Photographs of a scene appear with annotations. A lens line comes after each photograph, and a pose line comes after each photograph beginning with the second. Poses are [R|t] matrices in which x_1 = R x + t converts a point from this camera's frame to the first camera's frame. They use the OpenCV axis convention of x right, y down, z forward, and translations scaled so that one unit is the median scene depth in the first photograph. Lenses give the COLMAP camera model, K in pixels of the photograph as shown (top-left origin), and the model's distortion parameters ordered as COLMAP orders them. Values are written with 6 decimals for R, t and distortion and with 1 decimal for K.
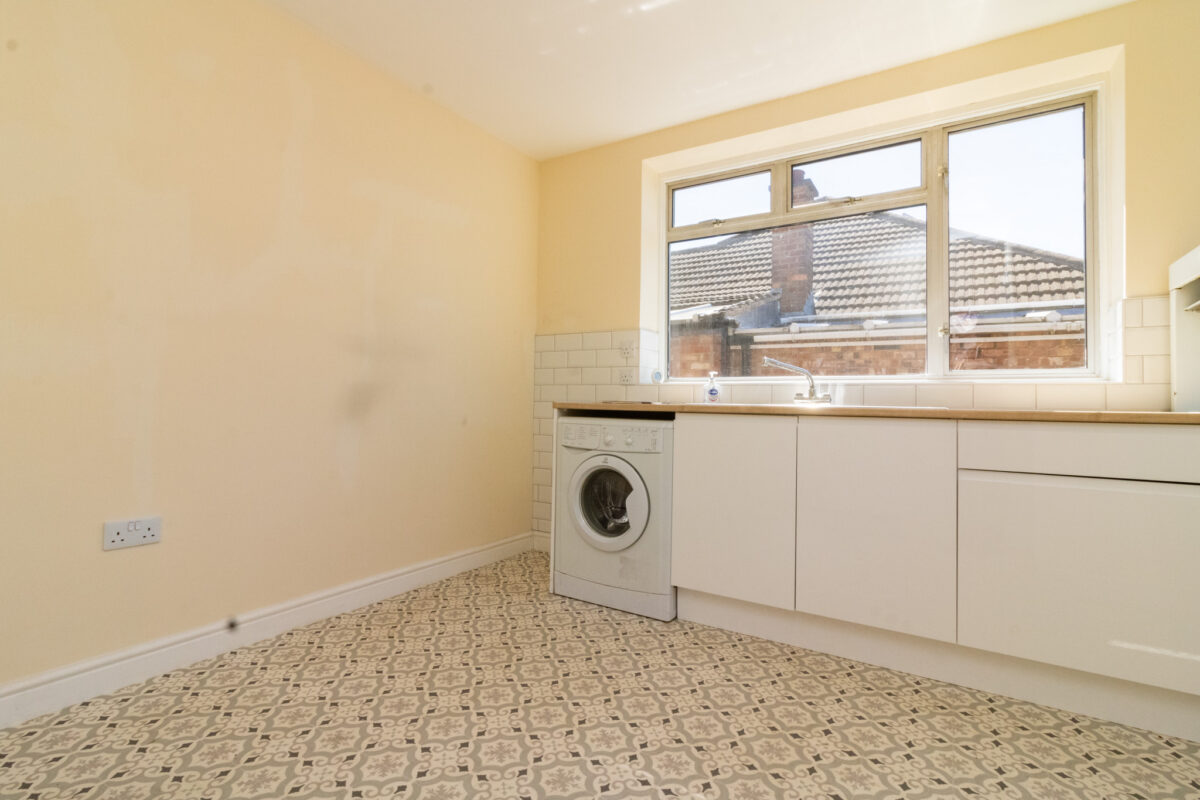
lens RADIAL K [[551.0, 0, 593.2], [0, 551.0, 394.1], [0, 0, 1]] dist [0.003351, 0.000246]
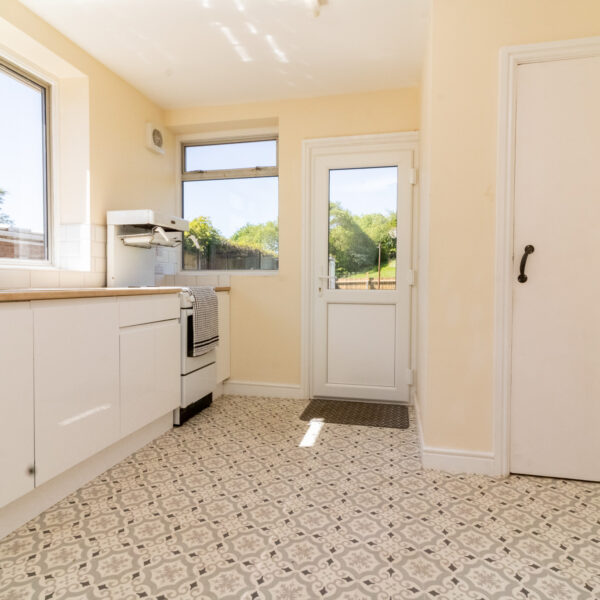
lens RADIAL K [[417.3, 0, 298.1], [0, 417.3, 295.0], [0, 0, 1]] dist [0.002183, 0.003052]
pose [[-0.330126, -0.045366, 0.942846, -0.470607], [-0.020898, 0.998951, 0.040748, -0.011529], [-0.943706, -0.006252, -0.330727, 0.715964]]
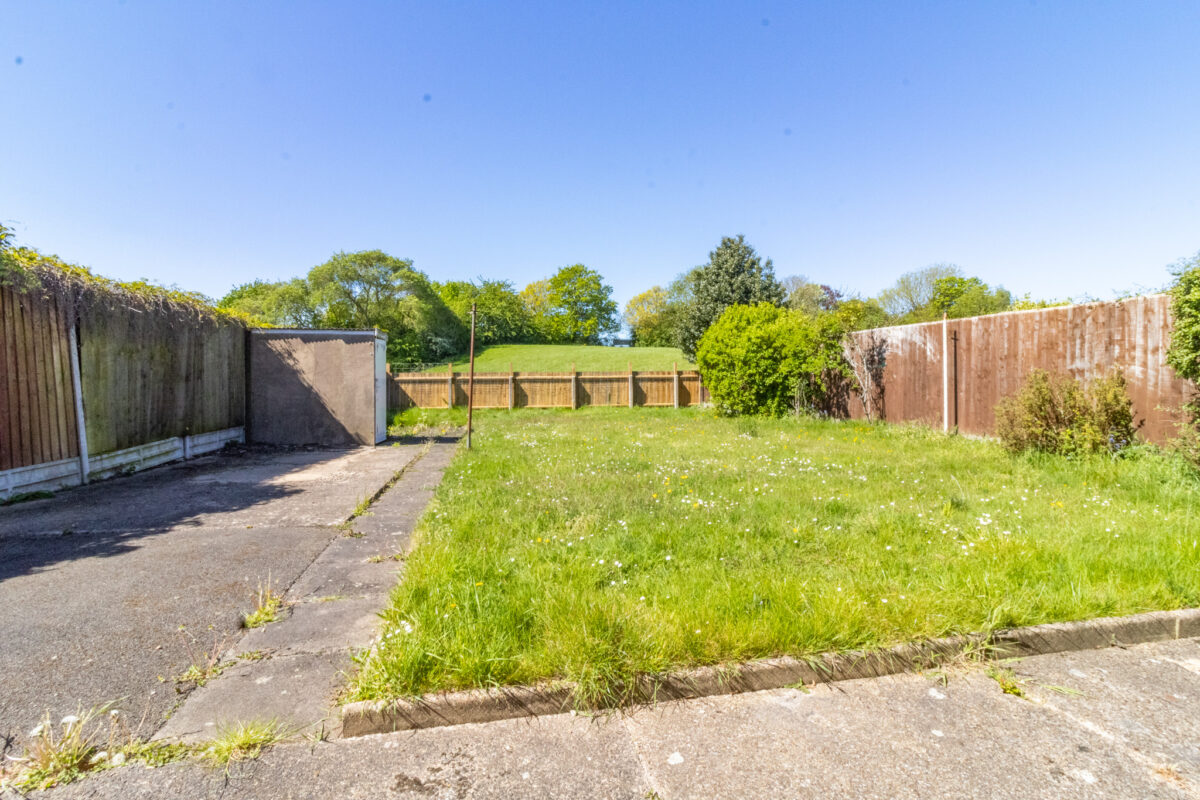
lens RADIAL K [[551.0, 0, 590.5], [0, 551.0, 388.7], [0, 0, 1]] dist [0.003351, 0.000246]
pose [[-0.678734, -0.040282, 0.733279, 0.958225], [-0.040902, 0.999018, 0.017021, -0.038906], [-0.733244, -0.018440, -0.679715, -0.101561]]
